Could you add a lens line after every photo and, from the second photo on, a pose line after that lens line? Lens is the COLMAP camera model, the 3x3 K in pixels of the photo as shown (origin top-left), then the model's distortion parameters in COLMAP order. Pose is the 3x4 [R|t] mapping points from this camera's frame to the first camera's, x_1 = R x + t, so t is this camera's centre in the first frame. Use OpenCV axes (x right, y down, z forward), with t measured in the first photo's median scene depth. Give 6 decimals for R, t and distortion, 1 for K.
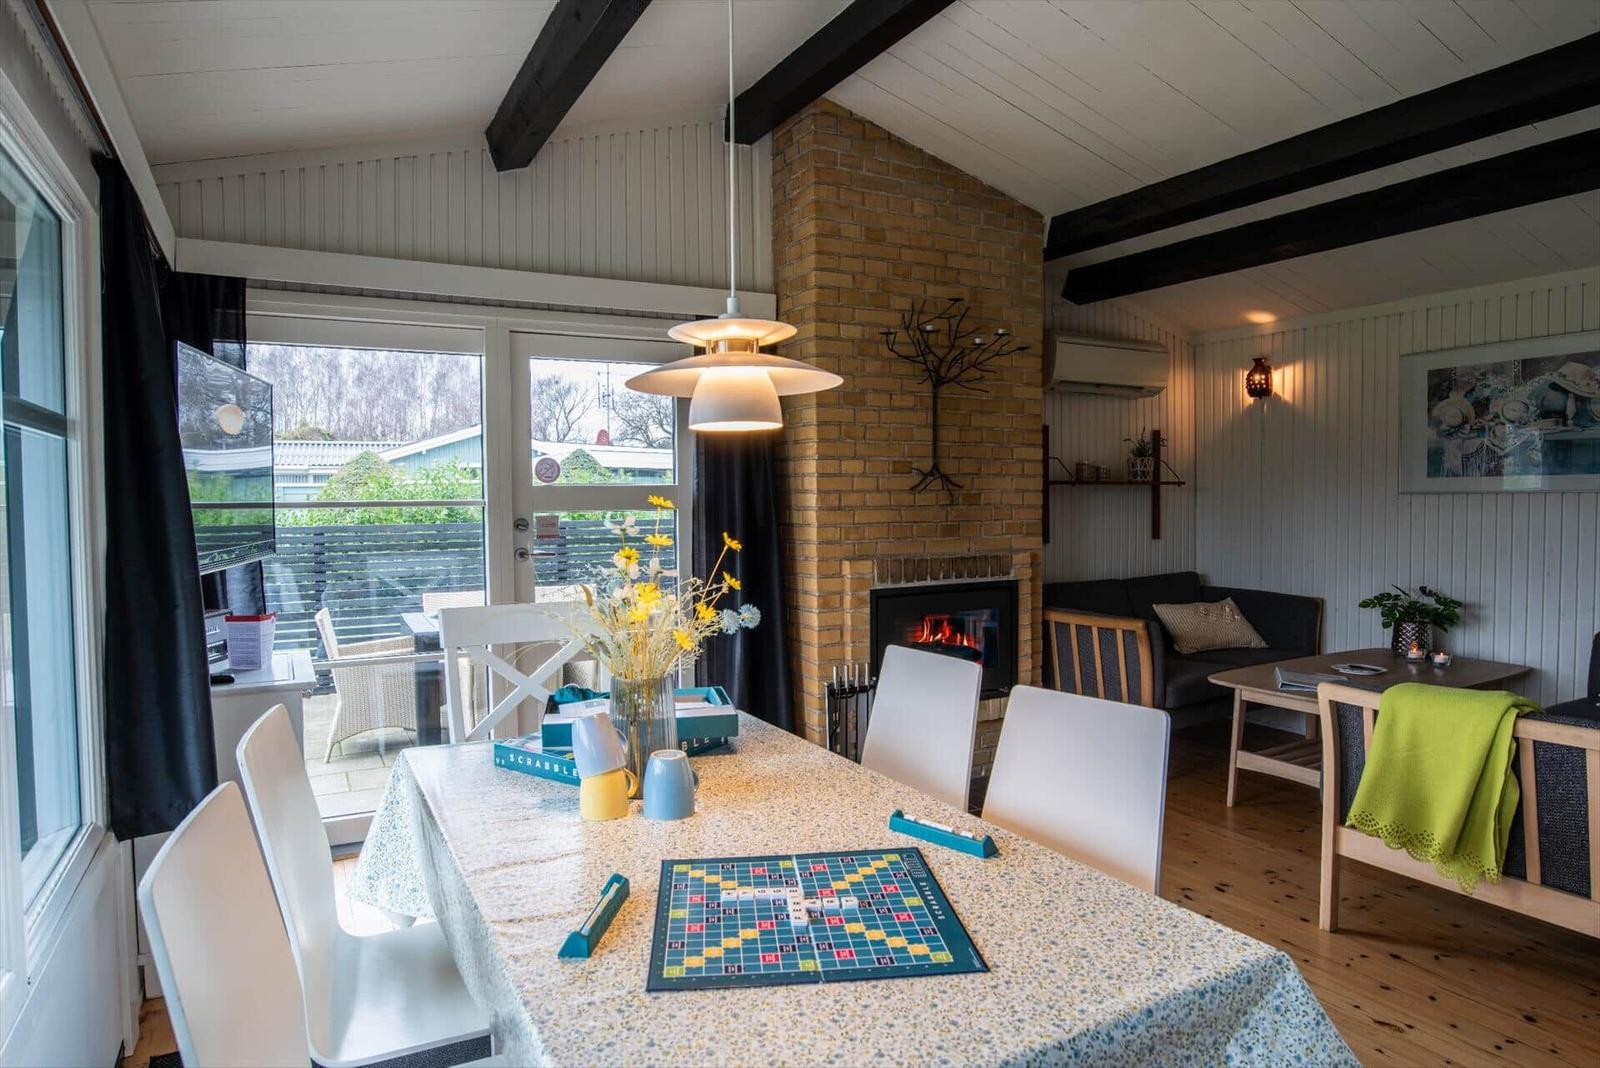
lens RADIAL K [[943.7, 0, 806.5], [0, 943.7, 532.3], [0, 0, 1]] dist [-0.065687, 0.027146]
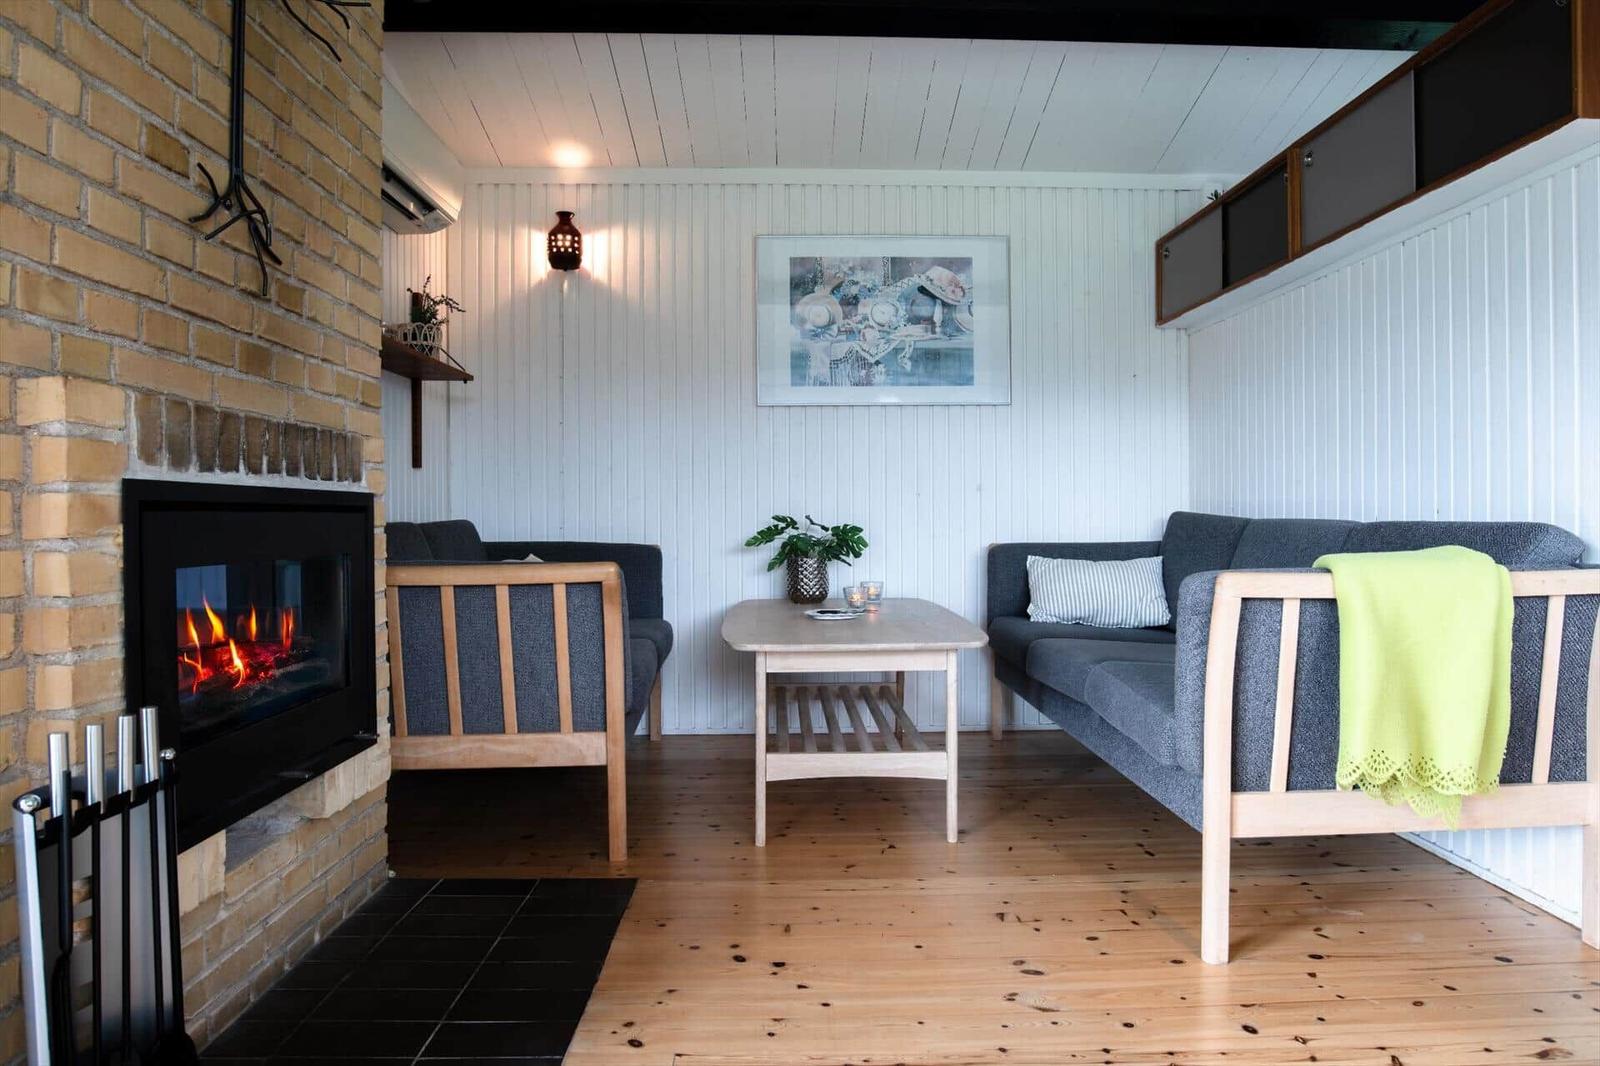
lens RADIAL K [[977.1, 0, 800.7], [0, 977.1, 545.6], [0, 0, 1]] dist [-0.074313, 0.026025]
pose [[0.466596, -0.017805, 0.884291, -0.103455], [0.032767, 0.999459, 0.002835, 0.085728], [-0.883864, 0.027653, 0.466927, 0.620172]]
